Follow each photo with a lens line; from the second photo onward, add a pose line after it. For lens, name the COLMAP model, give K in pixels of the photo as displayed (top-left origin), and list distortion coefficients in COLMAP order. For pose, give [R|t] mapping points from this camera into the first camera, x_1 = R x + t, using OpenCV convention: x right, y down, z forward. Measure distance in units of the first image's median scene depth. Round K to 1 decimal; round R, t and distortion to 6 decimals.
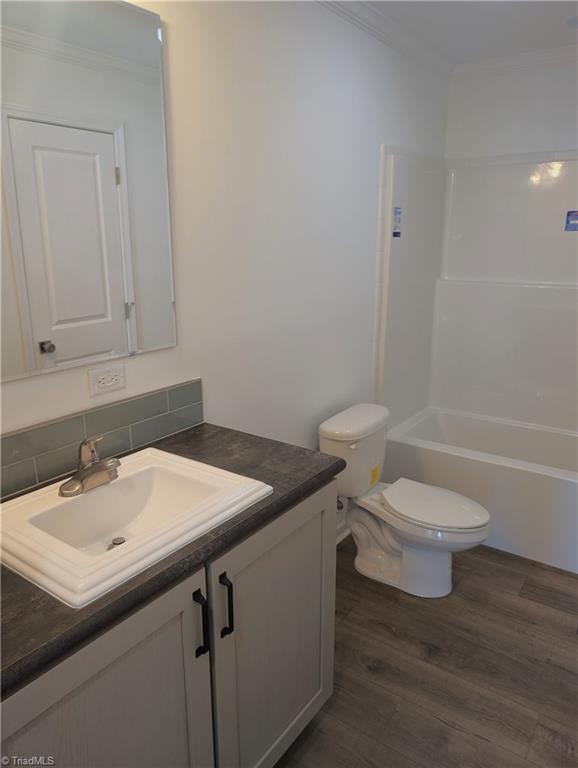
lens RADIAL K [[582.7, 0, 289.0], [0, 582.7, 384.0], [0, 0, 1]] dist [0.002274, -0.017449]
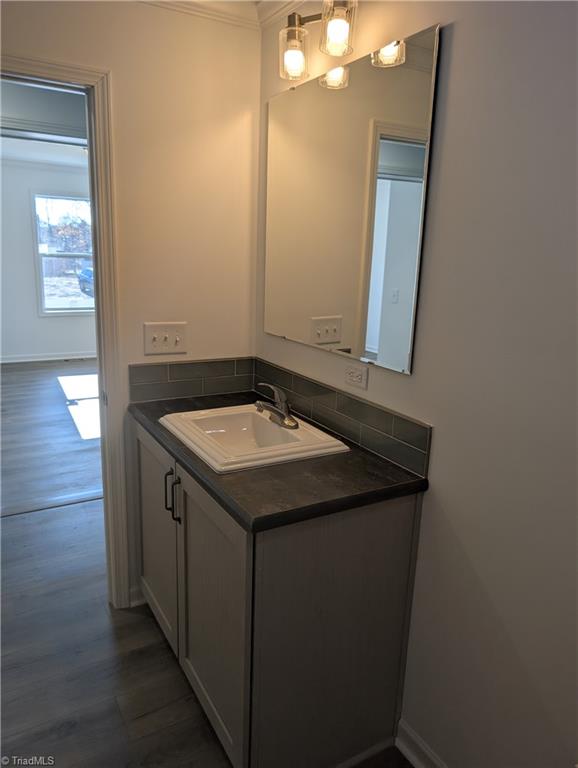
lens RADIAL K [[554.9, 0, 289.0], [0, 554.9, 384.0], [0, 0, 1]] dist [0.008892, -0.003162]
pose [[-0.389902, 0.231543, -0.891271, 0.748219], [-0.259461, 0.901035, 0.347585, -0.347103], [0.883548, 0.366774, -0.291239, 1.184152]]
